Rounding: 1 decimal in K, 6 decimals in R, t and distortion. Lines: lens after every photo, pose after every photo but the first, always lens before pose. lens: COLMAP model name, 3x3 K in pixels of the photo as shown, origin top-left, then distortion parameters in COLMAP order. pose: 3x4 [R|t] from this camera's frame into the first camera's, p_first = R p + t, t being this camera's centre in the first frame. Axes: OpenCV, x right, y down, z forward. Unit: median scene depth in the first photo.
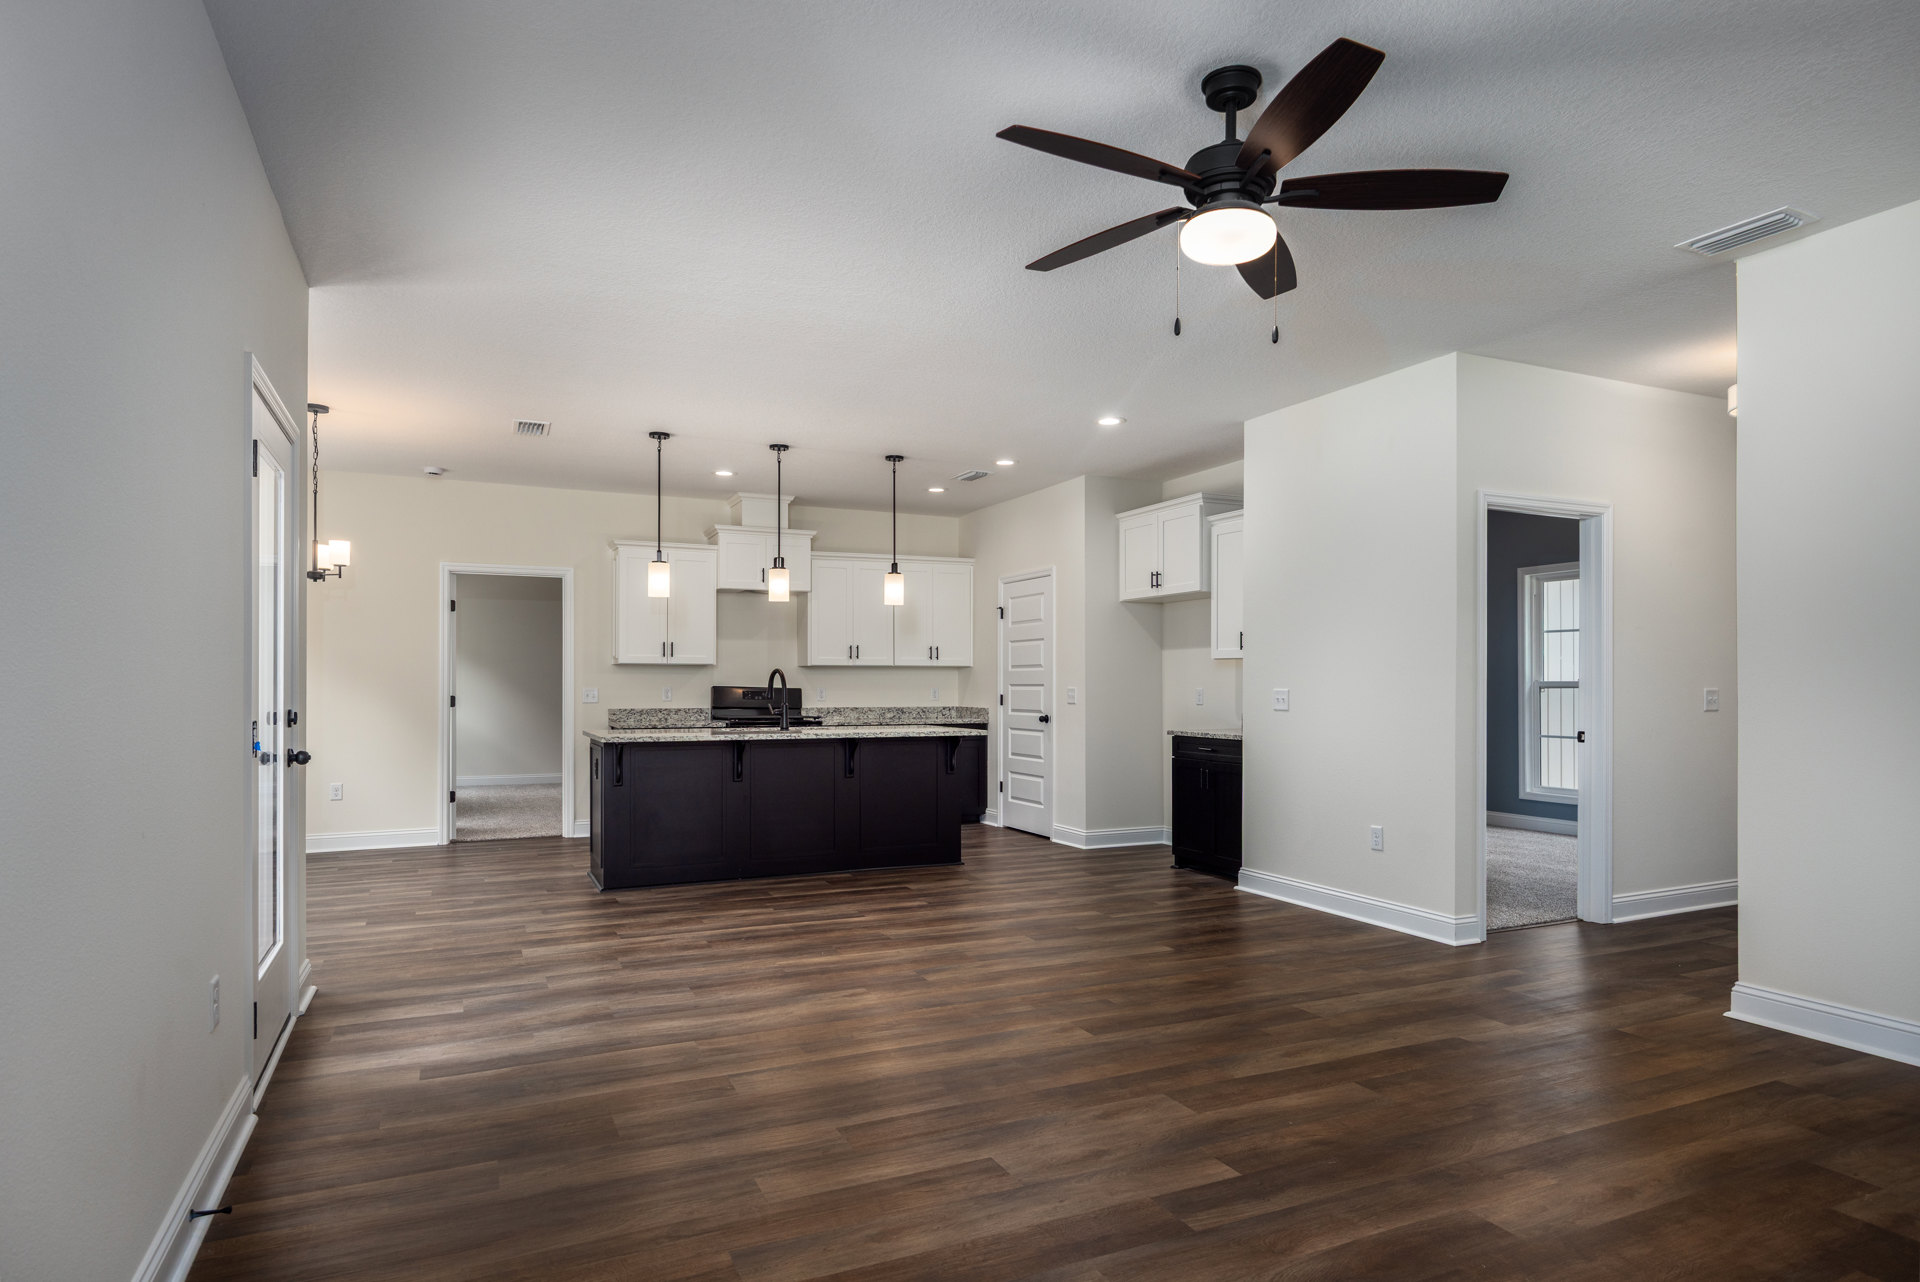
lens RADIAL K [[1105.6, 0, 966.5], [0, 1105.6, 687.9], [0, 0, 1]] dist [0.088622, -0.000078]
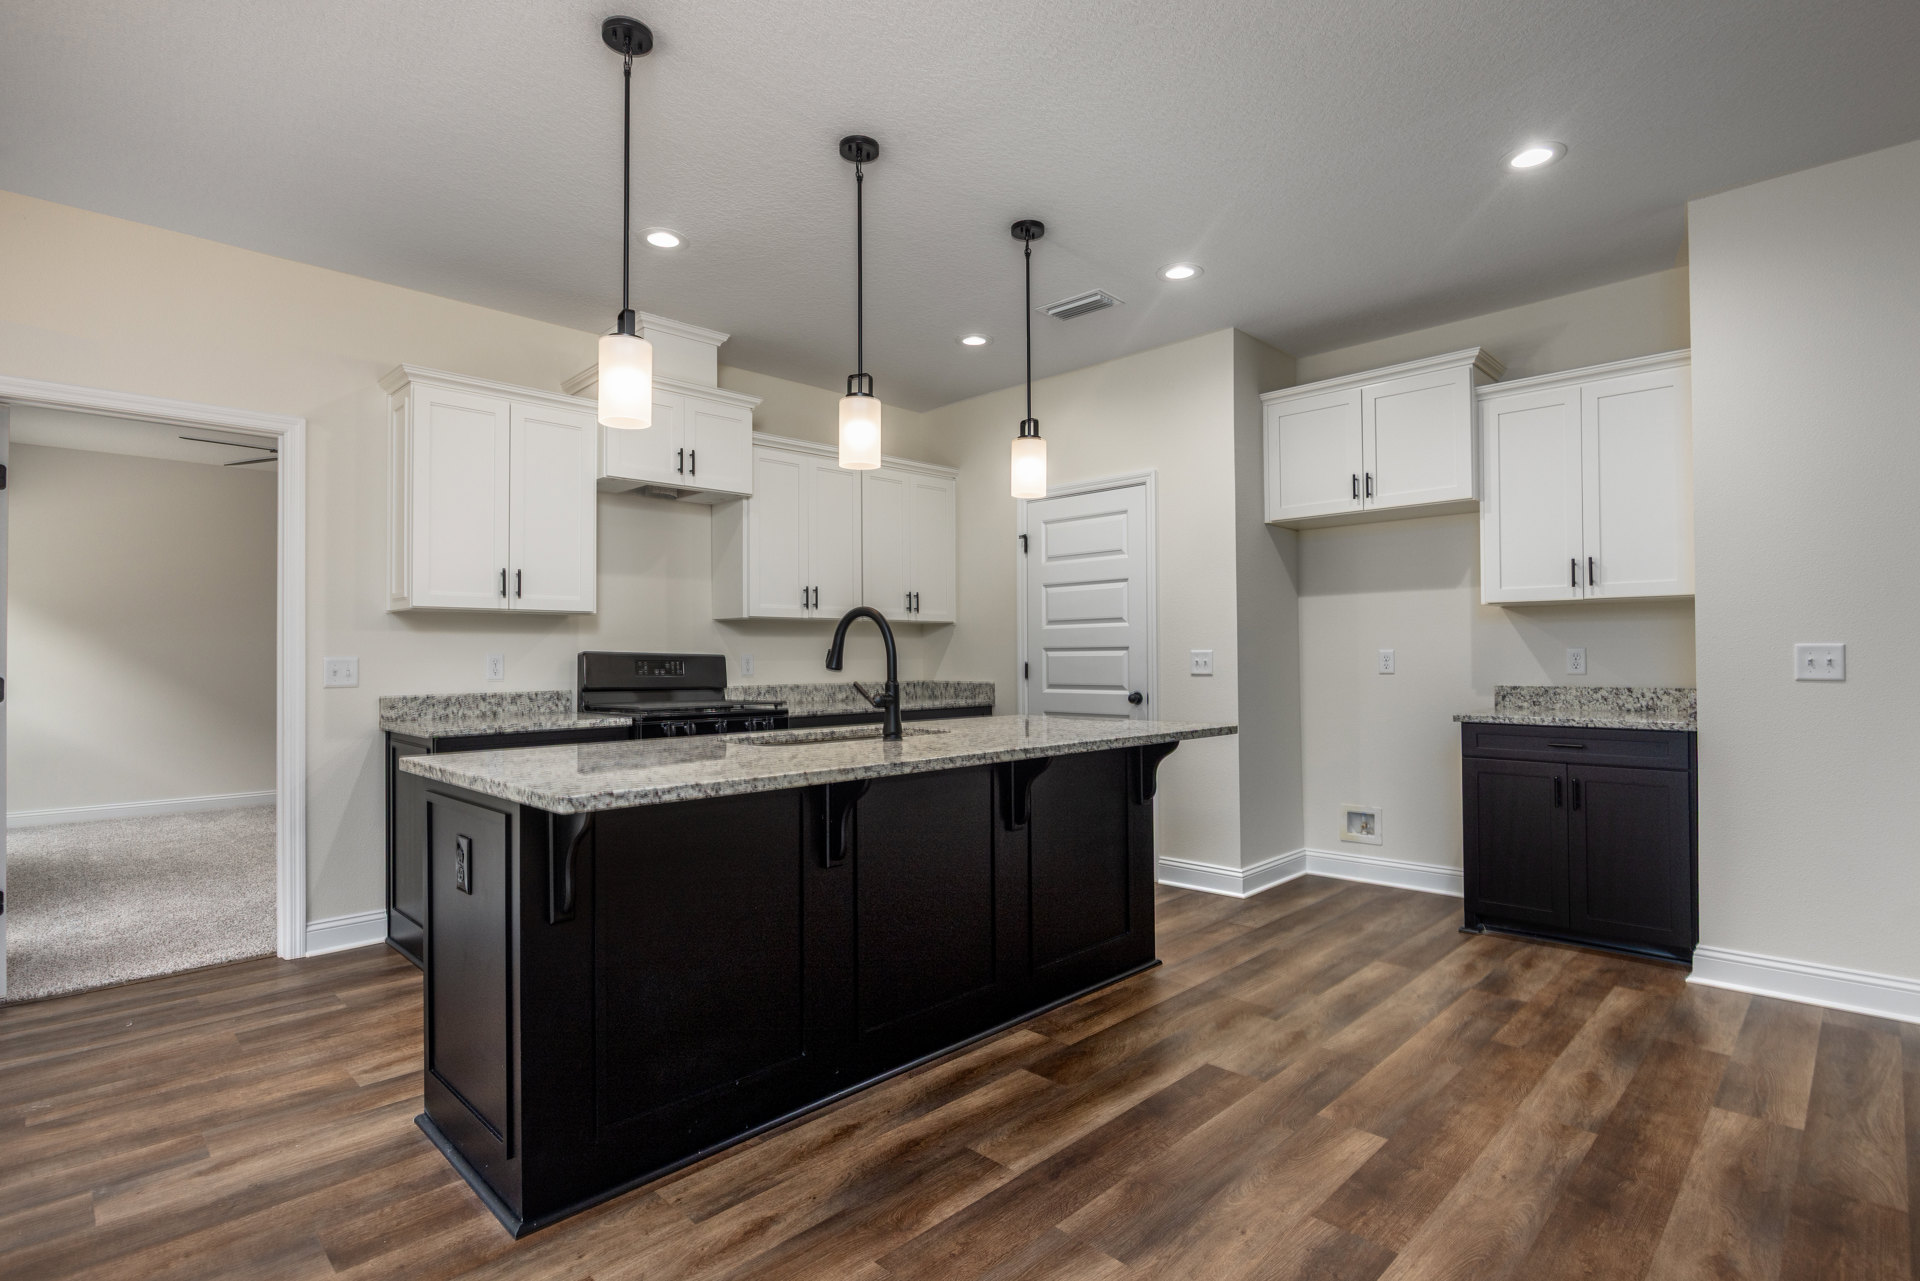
lens RADIAL K [[941.4, 0, 986.0], [0, 941.4, 647.1], [0, 0, 1]] dist [-0.002640, 0.000054]
pose [[0.934983, -0.002972, 0.354680, -0.218872], [0.008424, 0.999869, -0.013827, 0.004402], [-0.354592, 0.015916, 0.934886, 0.507137]]
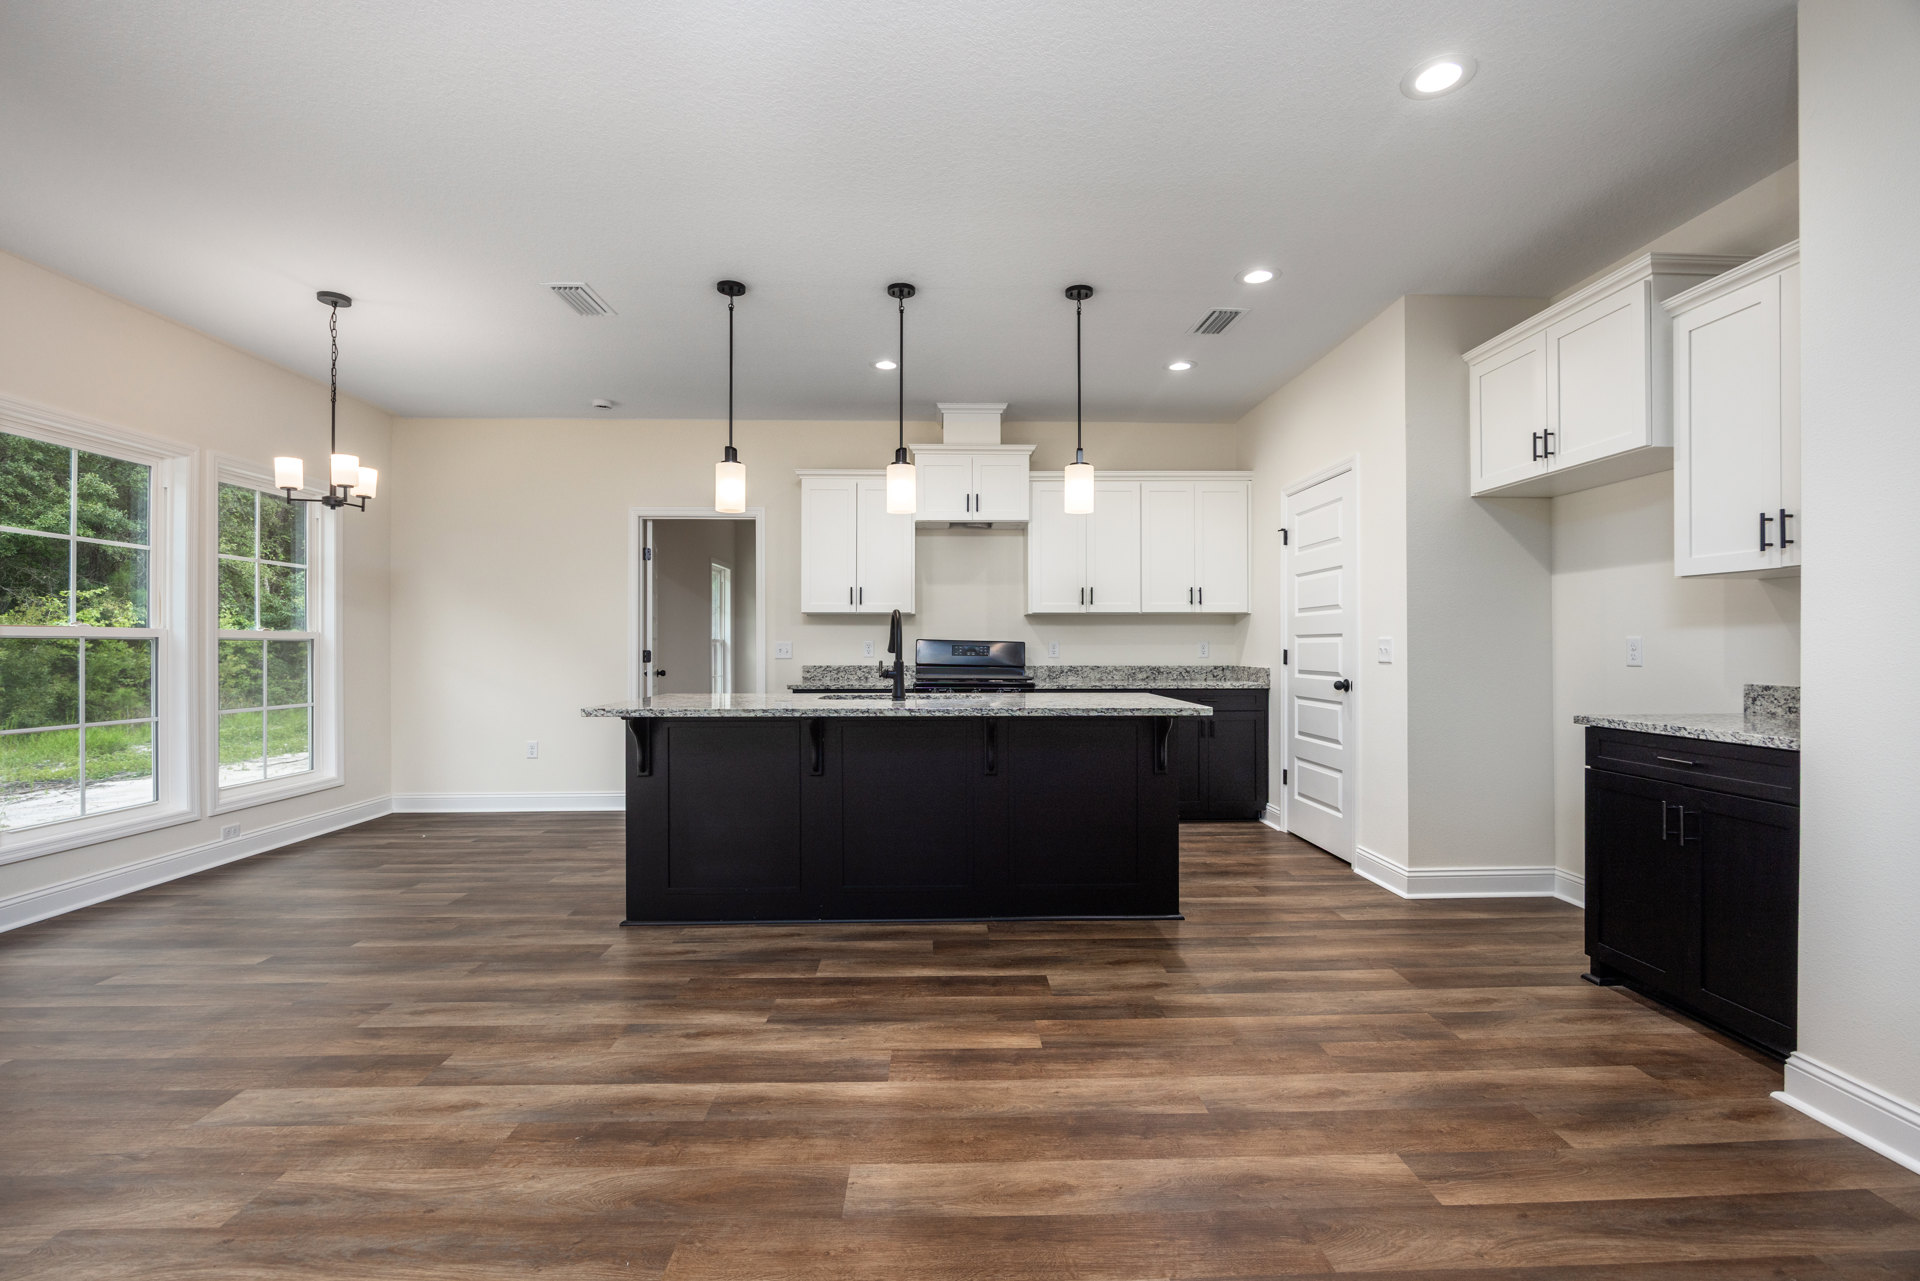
lens RADIAL K [[853.8, 0, 965.6], [0, 853.8, 646.6], [0, 0, 1]] dist [-0.004486, -0.000073]
pose [[0.919440, -0.001538, -0.393227, 0.064390], [0.000764, 0.999997, -0.002125, 0.005616], [0.393230, 0.001654, 0.919439, 0.443087]]
